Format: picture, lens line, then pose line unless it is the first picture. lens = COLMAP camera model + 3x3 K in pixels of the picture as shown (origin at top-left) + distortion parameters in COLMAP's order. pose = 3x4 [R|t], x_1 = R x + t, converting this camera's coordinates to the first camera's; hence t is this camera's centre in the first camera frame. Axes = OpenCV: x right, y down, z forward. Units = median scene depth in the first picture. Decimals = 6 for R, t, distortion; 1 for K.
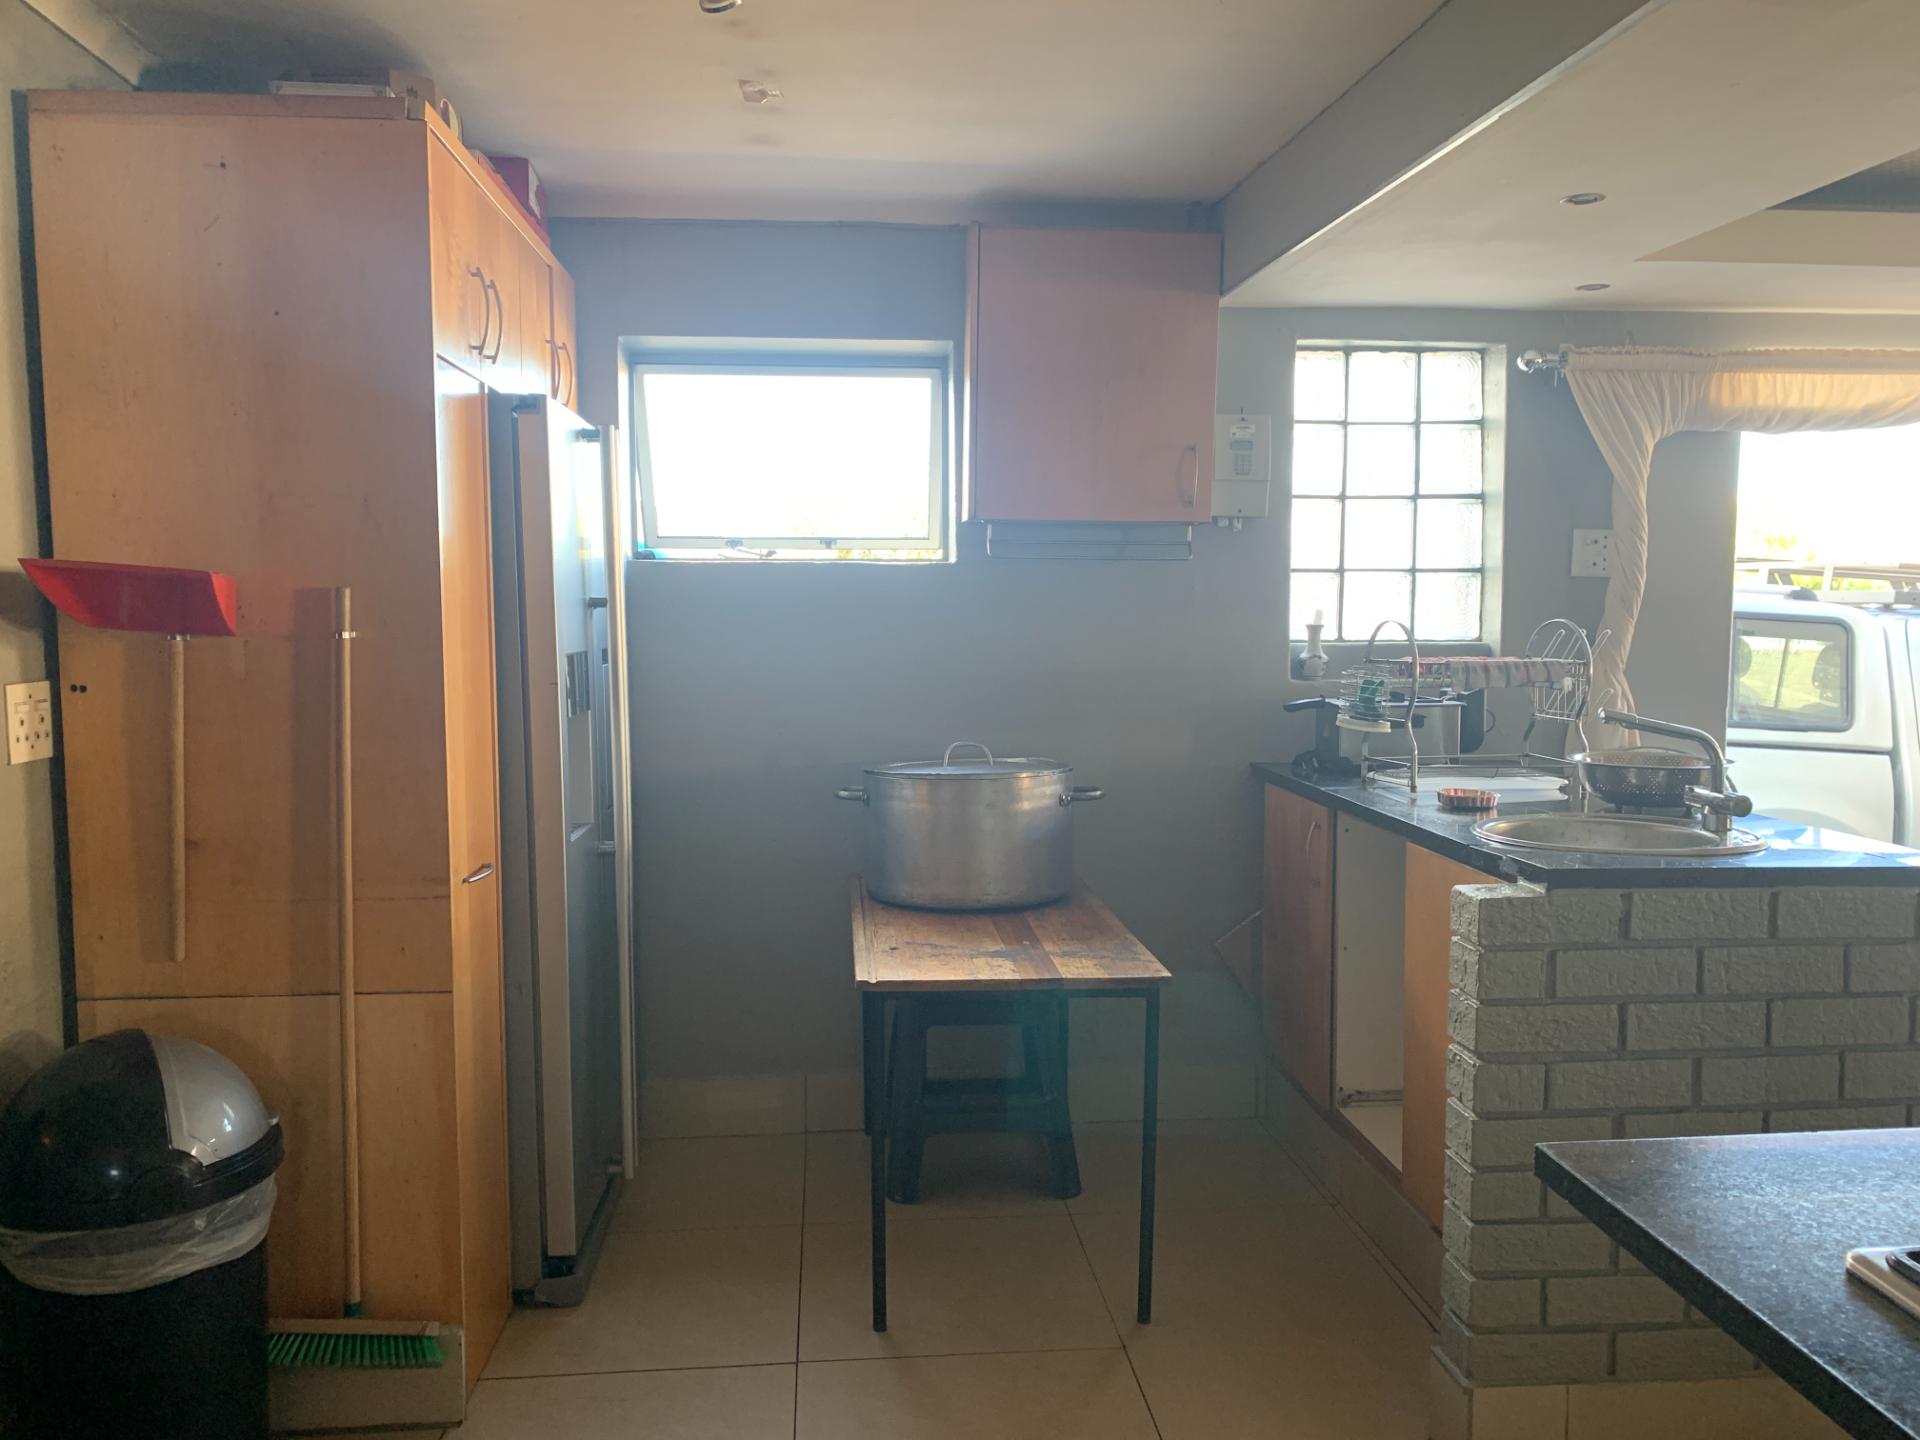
lens RADIAL K [[1467.3, 0, 943.3], [0, 1467.3, 728.4], [0, 0, 1]] dist [0.104585, -0.128146]
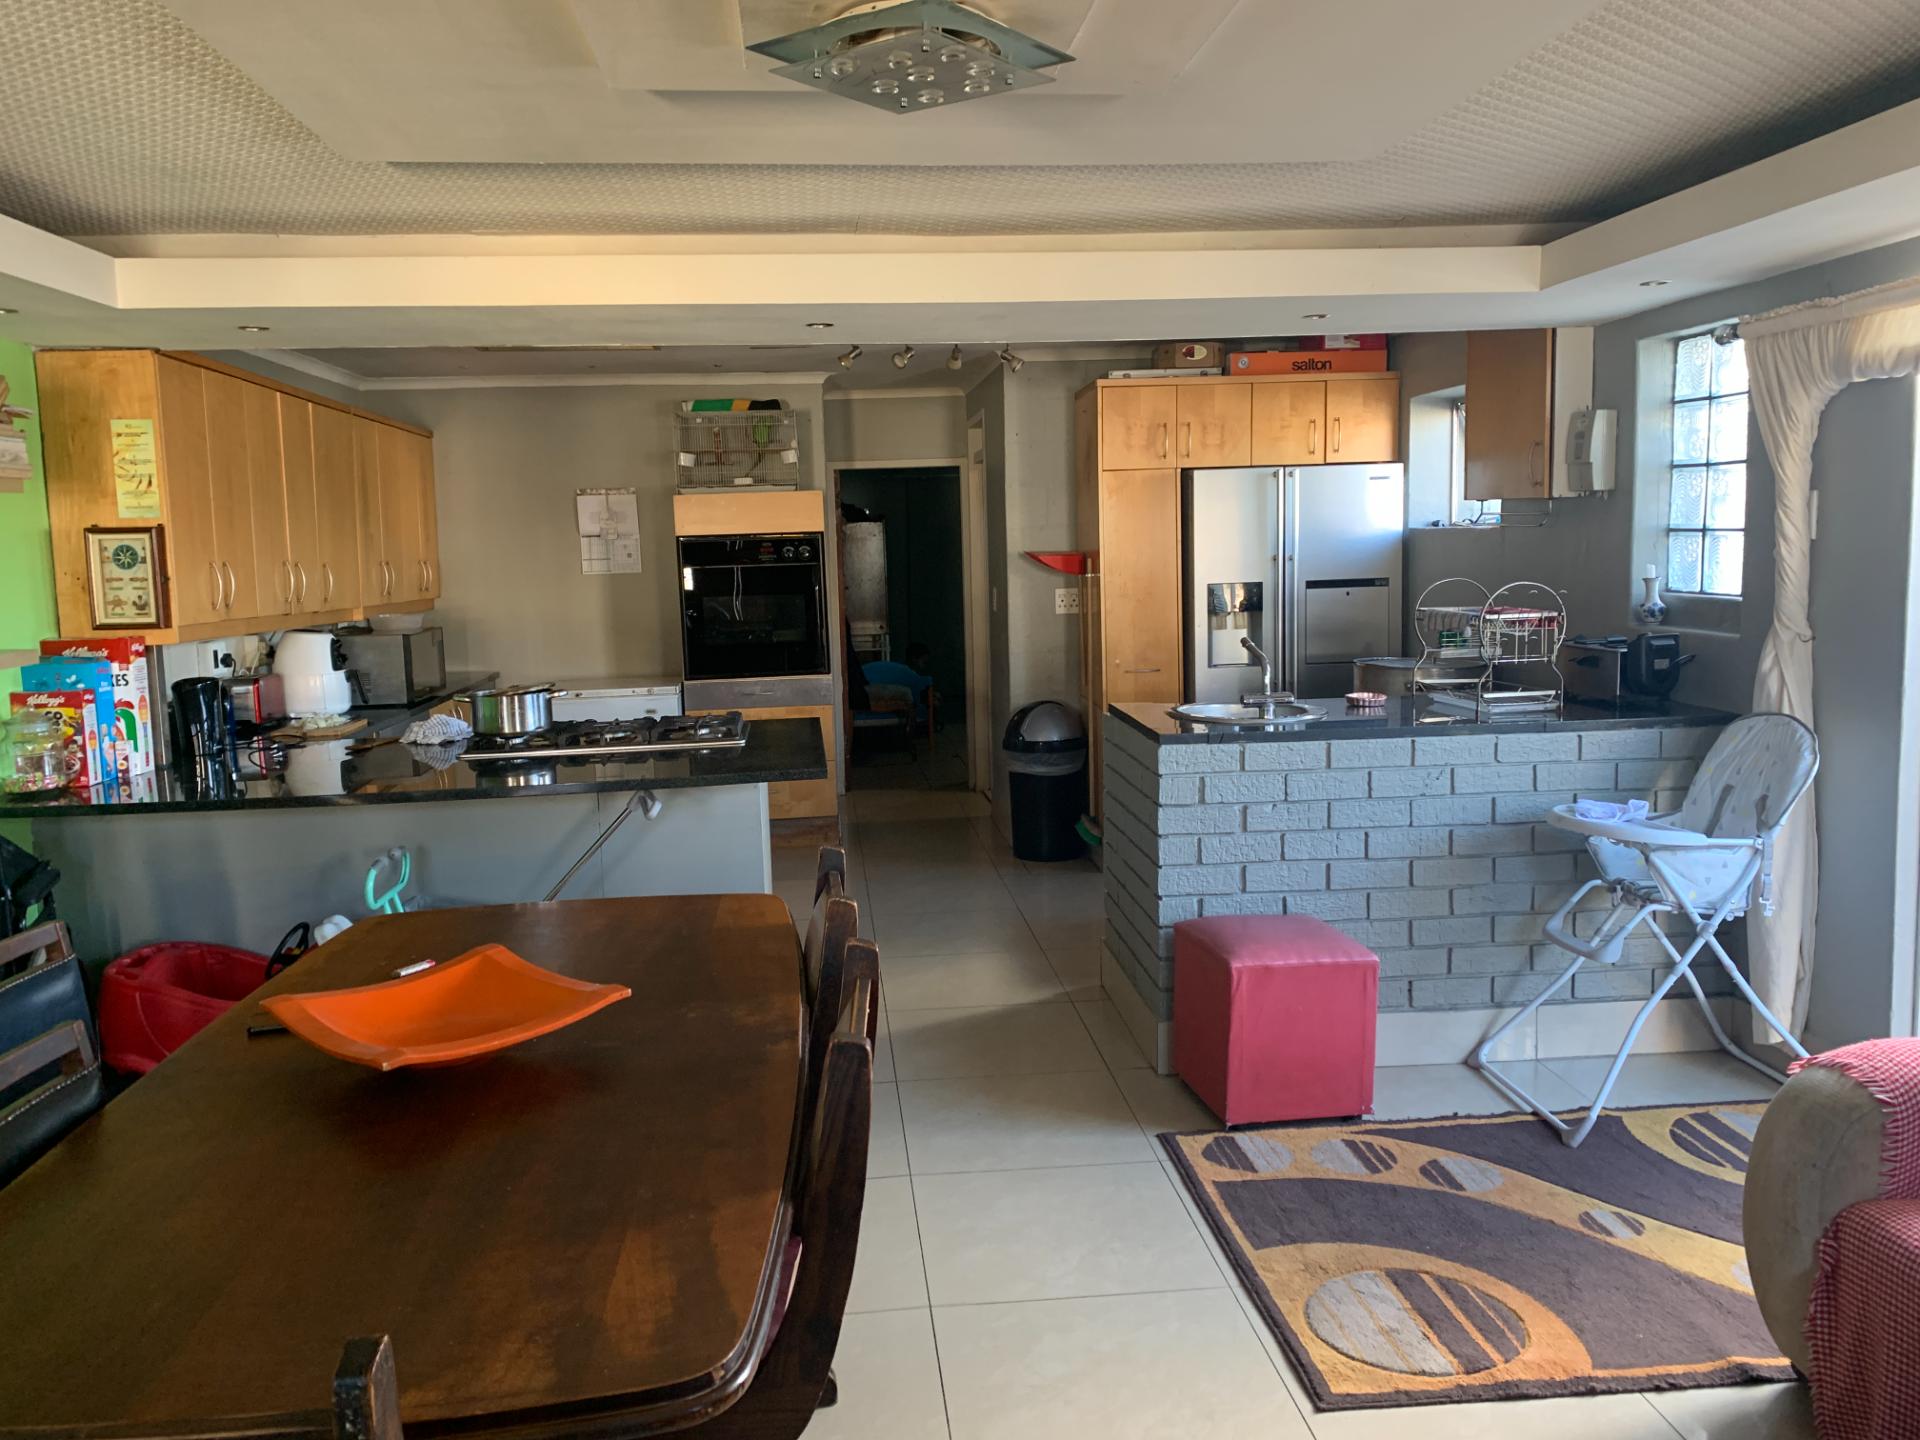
lens RADIAL K [[1450.0, 0, 932.3], [0, 1450.0, 706.7], [0, 0, 1]] dist [0.098485, -0.173424]
pose [[-0.004921, 0.117244, -0.993091, 1.469659], [-0.056447, 0.991487, 0.117335, -0.075962], [0.998393, 0.056634, 0.001738, 0.452598]]
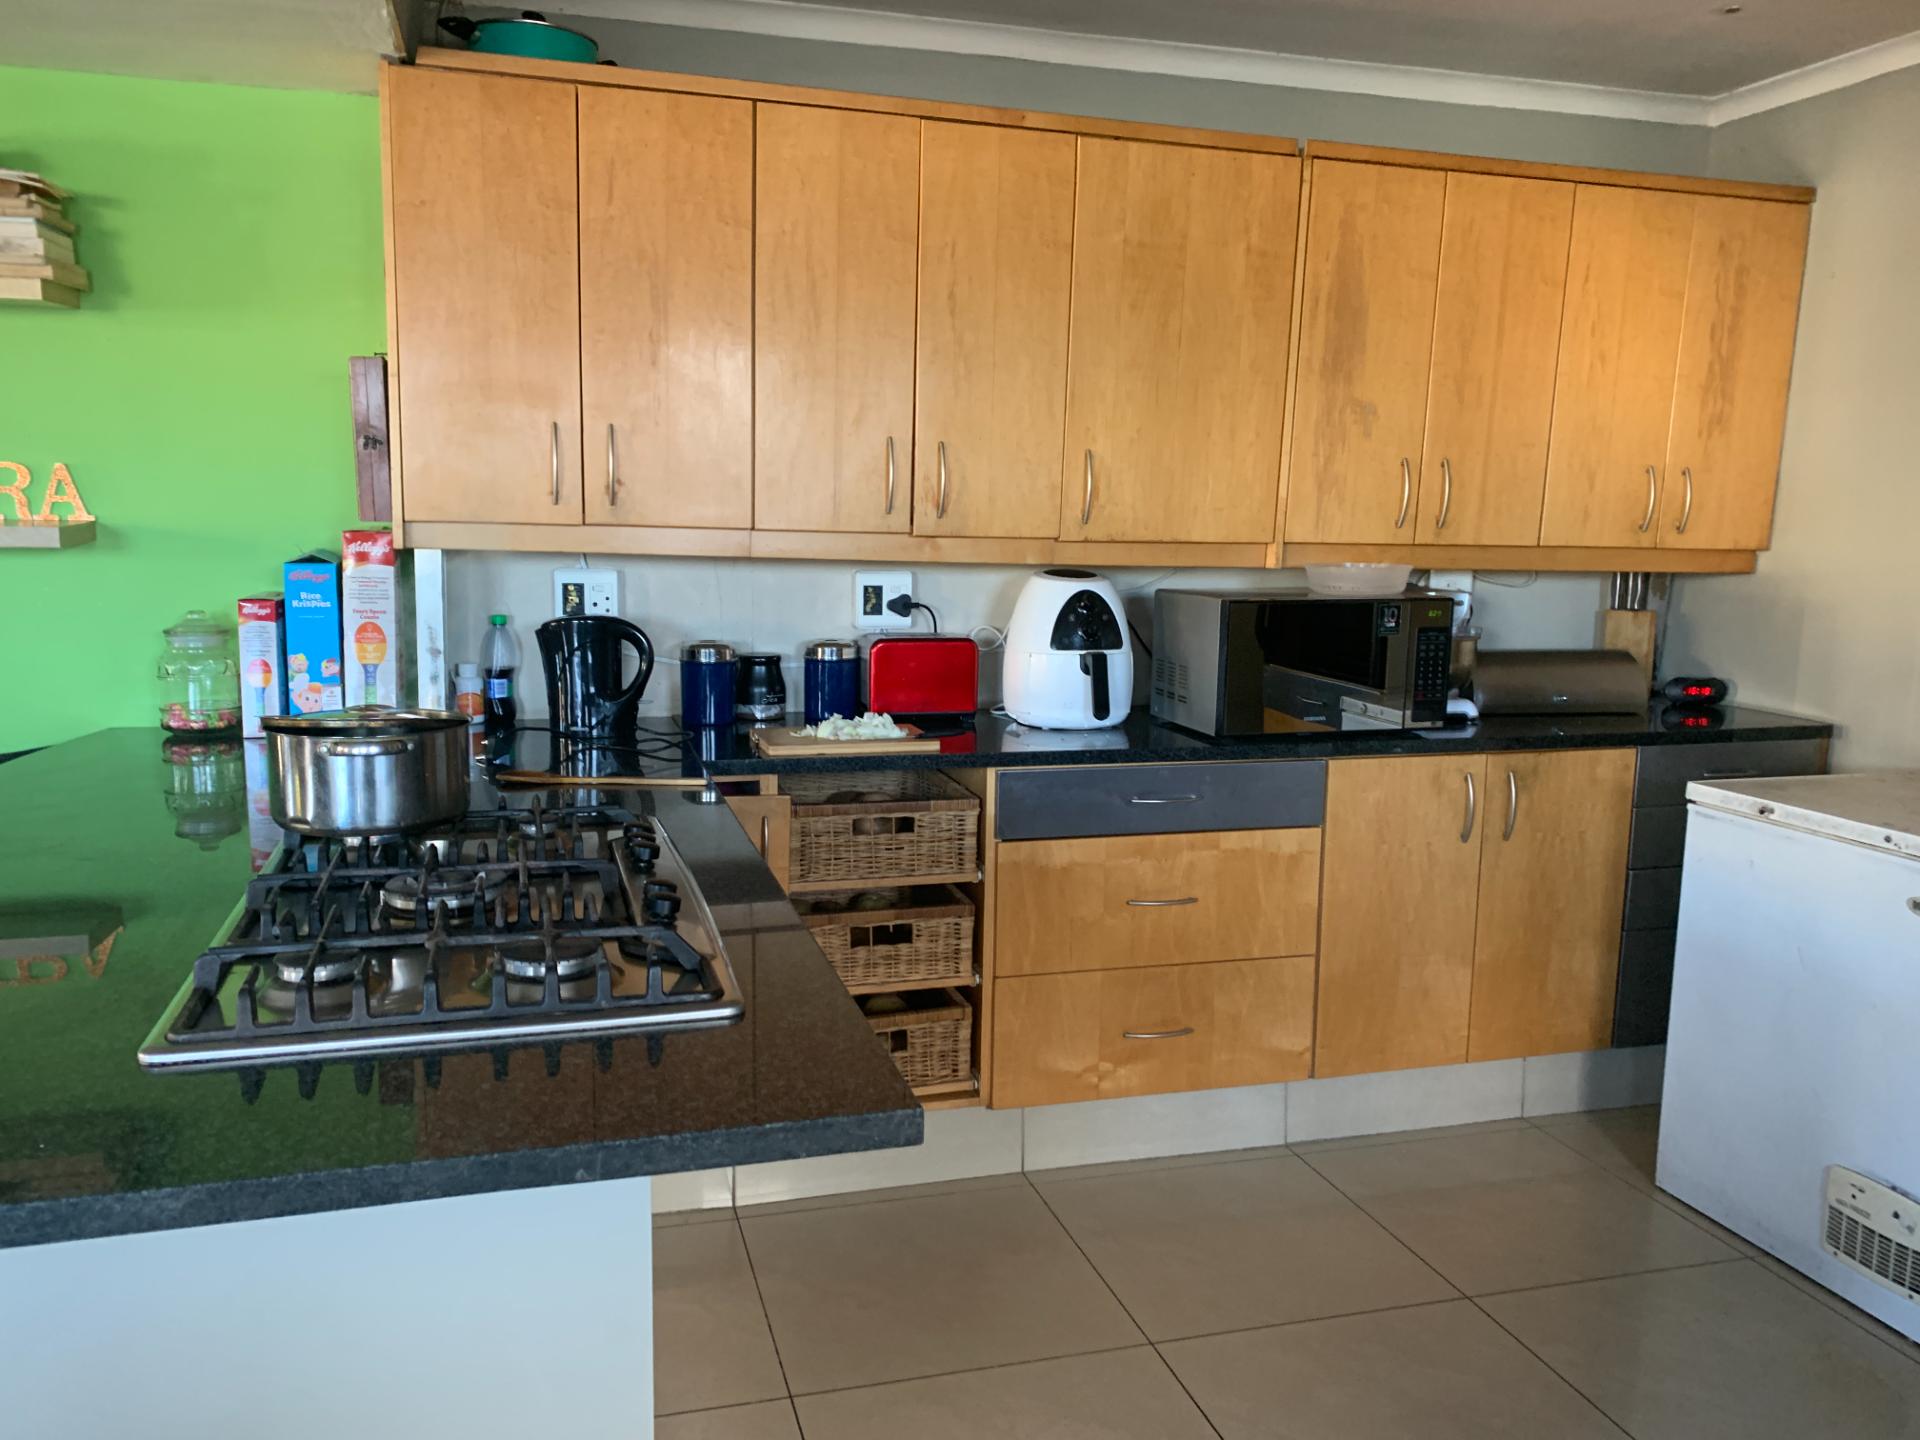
lens RADIAL K [[1453.0, 0, 934.7], [0, 1453.0, 730.0], [0, 0, 1]] dist [0.092253, -0.140320]
pose [[-0.983836, 0.013535, -0.178558, 0.187558], [-0.029911, 0.970710, 0.238385, -0.049569], [0.176555, 0.239872, -0.954615, 0.617859]]
